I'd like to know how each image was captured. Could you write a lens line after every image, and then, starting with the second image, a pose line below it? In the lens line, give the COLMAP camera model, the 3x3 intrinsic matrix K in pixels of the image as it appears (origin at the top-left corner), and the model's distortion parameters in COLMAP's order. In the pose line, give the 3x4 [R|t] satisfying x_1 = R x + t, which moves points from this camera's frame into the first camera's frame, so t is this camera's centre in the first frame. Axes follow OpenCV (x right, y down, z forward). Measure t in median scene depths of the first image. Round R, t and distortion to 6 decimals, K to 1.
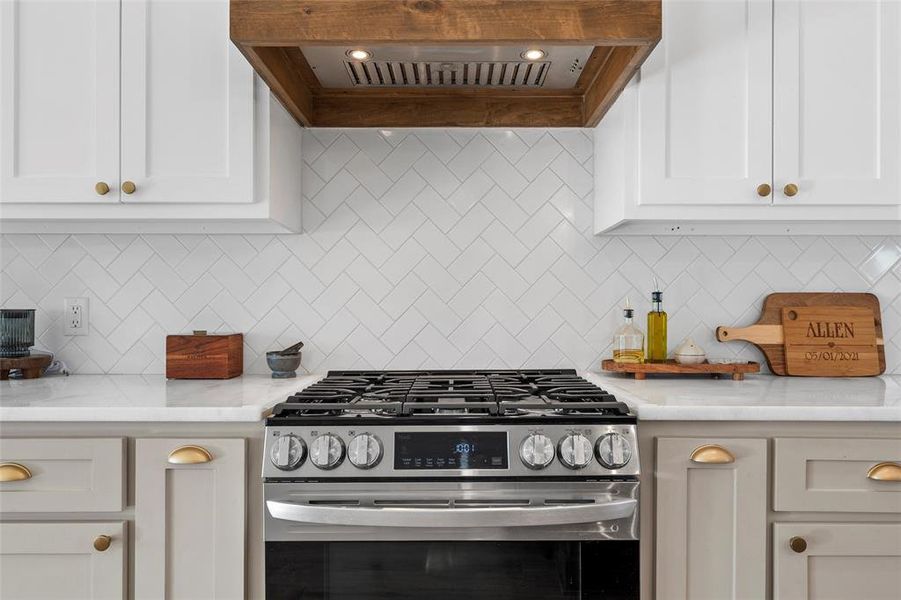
lens RADIAL K [[597.8, 0, 451.0], [0, 597.8, 304.7], [0, 0, 1]] dist [-0.001229, -0.000709]
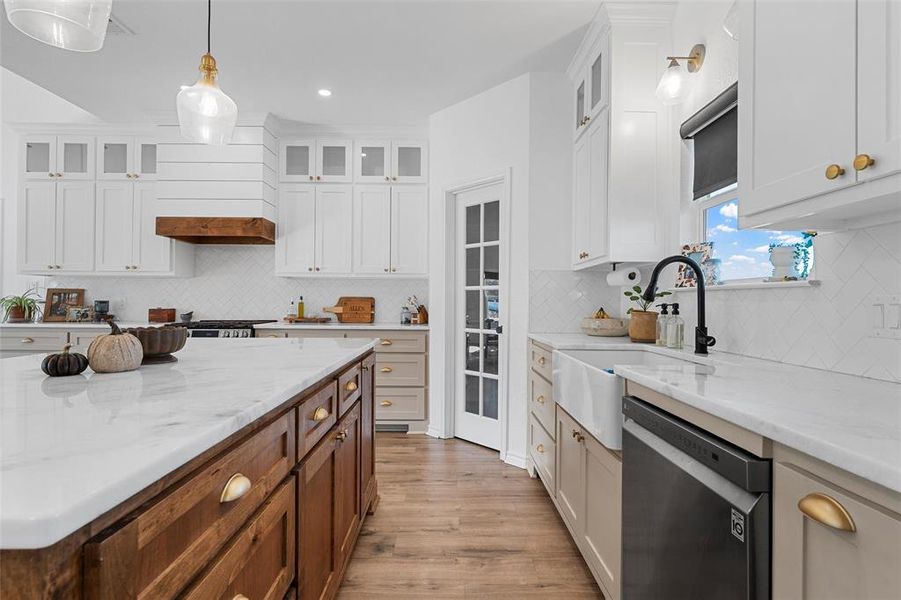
lens RADIAL K [[451.8, 0, 452.9], [0, 451.8, 301.7], [0, 0, 1]] dist [0.001954, 0.000369]
pose [[0.999893, 0.005111, 0.013689, 1.157345], [-0.005150, 0.999983, 0.002879, -0.004731], [-0.013674, -0.002949, 0.999902, -1.508561]]
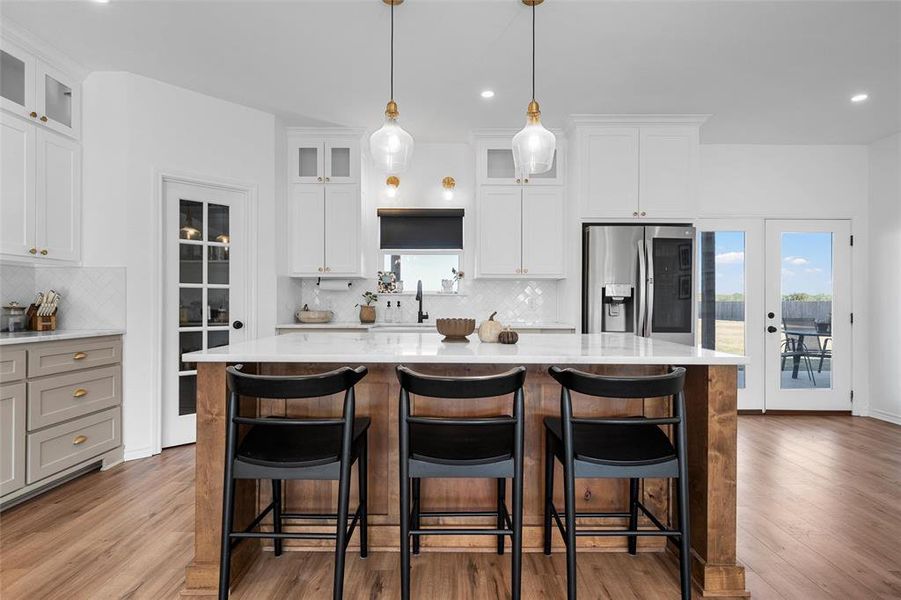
lens RADIAL K [[451.8, 0, 452.9], [0, 451.8, 301.7], [0, 0, 1]] dist [0.001954, 0.000369]
pose [[-0.001961, 0.002014, 0.999996, -0.738419], [-0.007922, 0.999967, -0.002030, 0.005572], [-0.999967, -0.007926, -0.001945, -0.605935]]
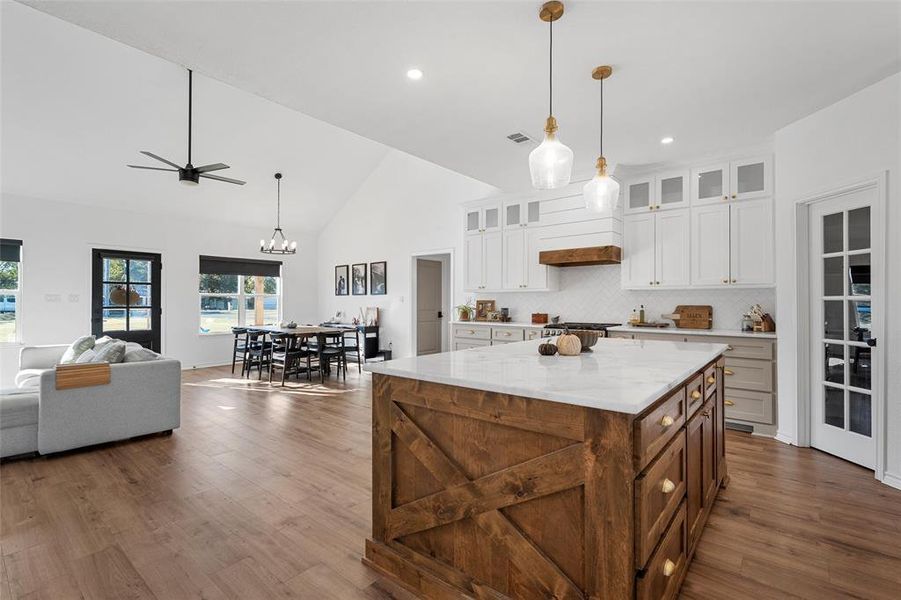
lens RADIAL K [[411.4, 0, 453.4], [0, 411.4, 299.5], [0, 0, 1]] dist [0.001340, -0.000333]
pose [[0.772632, -0.004180, -0.634841, 1.131390], [0.001339, 0.999987, -0.004955, -0.048467], [0.634853, 0.002979, 0.772627, -1.950319]]
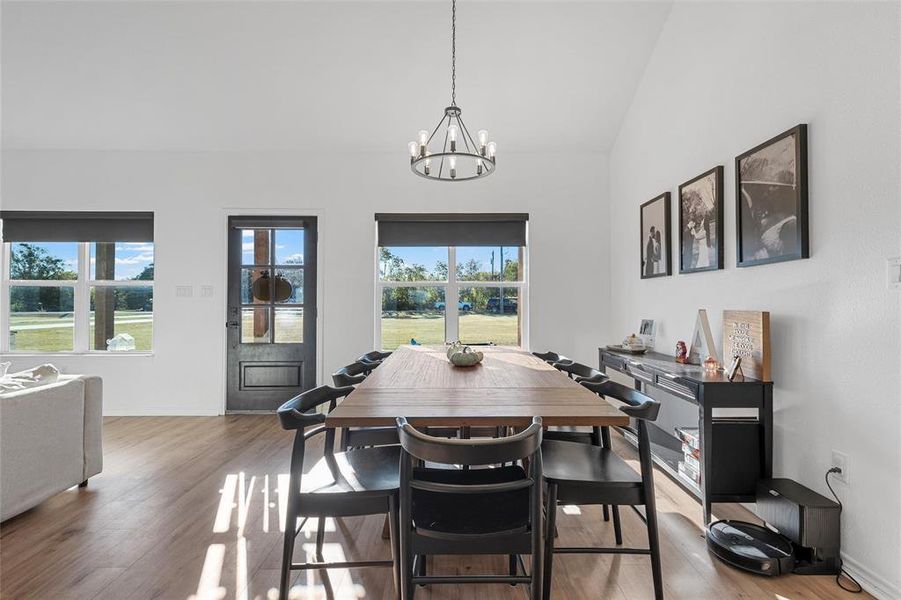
lens RADIAL K [[411.4, 0, 453.4], [0, 411.4, 299.5], [0, 0, 1]] dist [0.001340, -0.000333]
pose [[0.016827, -0.006208, -0.999839, -1.210291], [0.003469, 0.999975, -0.006150, -0.014198], [0.999852, -0.003365, 0.016849, 0.093511]]
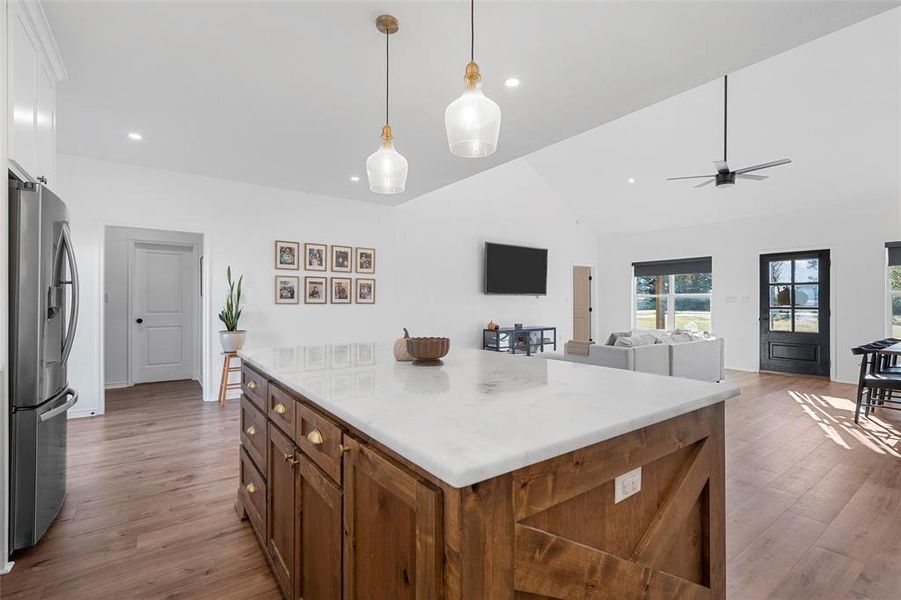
lens RADIAL K [[411.4, 0, 453.4], [0, 411.4, 299.5], [0, 0, 1]] dist [0.001340, -0.000333]
pose [[-0.807113, -0.007020, -0.590355, 1.174645], [0.000217, 0.999926, -0.012187, -0.032741], [0.590397, -0.009964, -0.807052, 0.304018]]
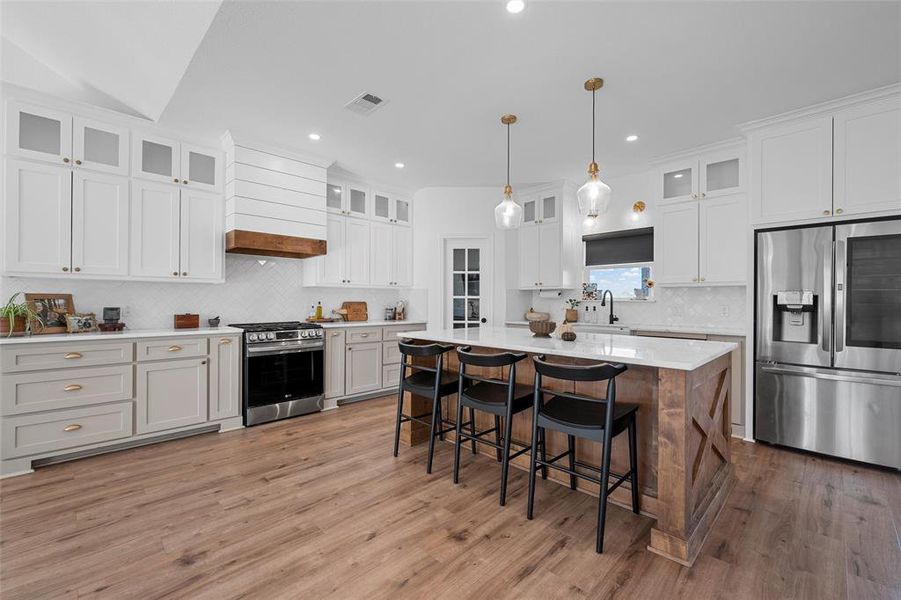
lens RADIAL K [[381.4, 0, 452.3], [0, 381.4, 300.4], [0, 0, 1]] dist [0.000560, -0.000061]
pose [[0.706367, 0.002434, 0.707842, -0.874420], [-0.005872, 0.999980, 0.002421, -0.043075], [-0.707822, -0.005867, 0.706367, -1.514176]]
